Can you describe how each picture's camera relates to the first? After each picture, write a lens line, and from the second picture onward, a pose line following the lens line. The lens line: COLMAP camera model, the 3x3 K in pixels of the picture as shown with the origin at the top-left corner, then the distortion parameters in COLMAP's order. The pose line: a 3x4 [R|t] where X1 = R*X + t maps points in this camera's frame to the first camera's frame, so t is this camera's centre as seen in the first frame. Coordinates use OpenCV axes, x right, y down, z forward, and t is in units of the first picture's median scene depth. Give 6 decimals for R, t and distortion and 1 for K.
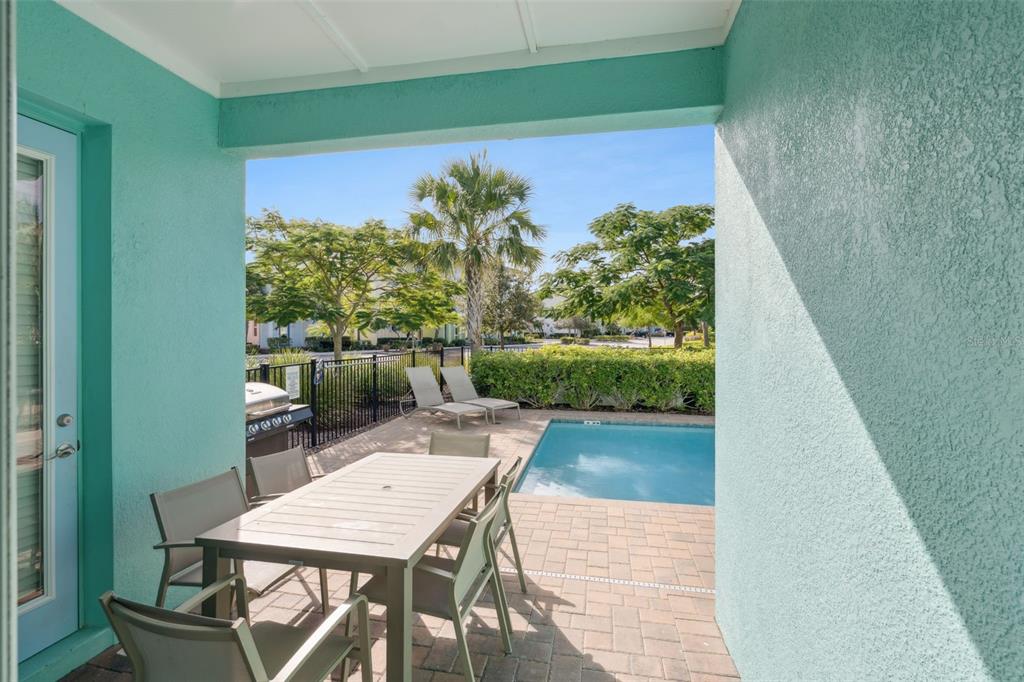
lens RADIAL K [[467.8, 0, 510.0], [0, 467.8, 333.4], [0, 0, 1]] dist [0.000373, 0.000372]
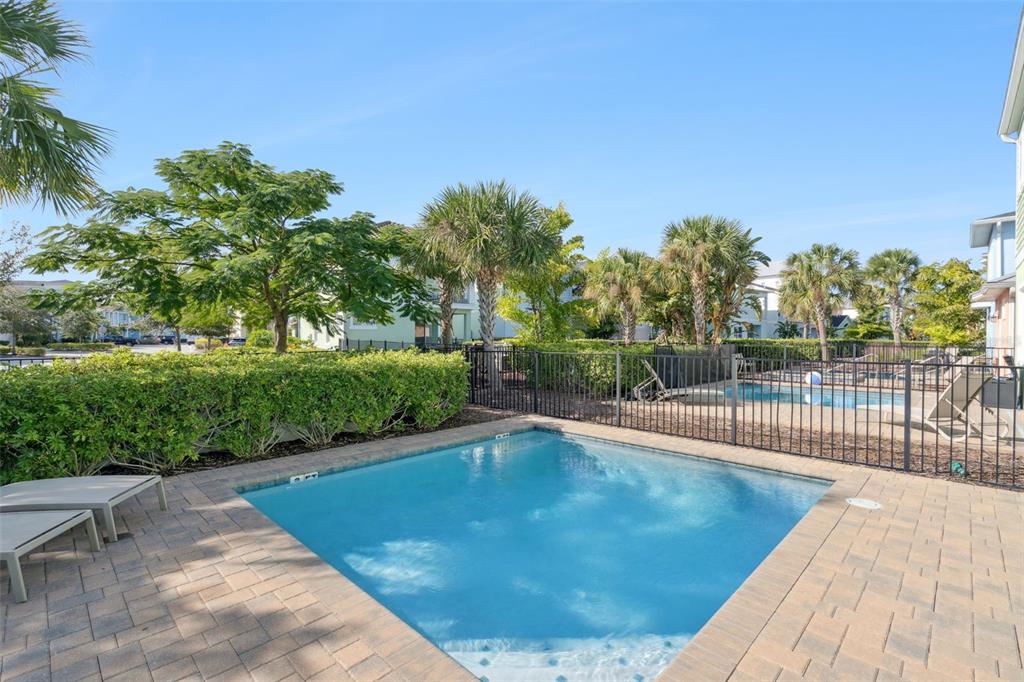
lens RADIAL K [[467.8, 0, 507.6], [0, 467.8, 337.0], [0, 0, 1]] dist [0.000373, 0.000372]
pose [[0.551804, 0.002025, 0.833972, -0.102270], [0.004605, 0.999974, -0.005475, 0.011334], [-0.833961, 0.006862, 0.551780, 0.273150]]
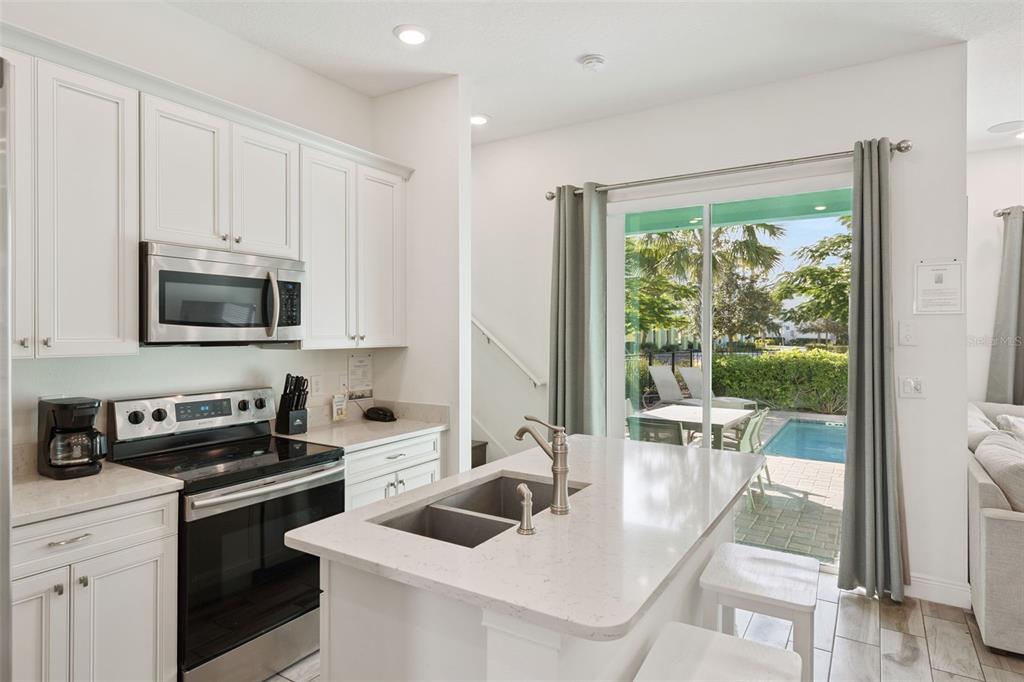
lens RADIAL K [[573.3, 0, 512.4], [0, 573.3, 335.7], [0, 0, 1]] dist [0.003977, 0.000170]
pose [[0.933660, 0.006022, -0.358110, -0.019573], [-0.007192, 0.999972, -0.001934, 0.002853], [0.358088, 0.004382, 0.933677, -0.251315]]
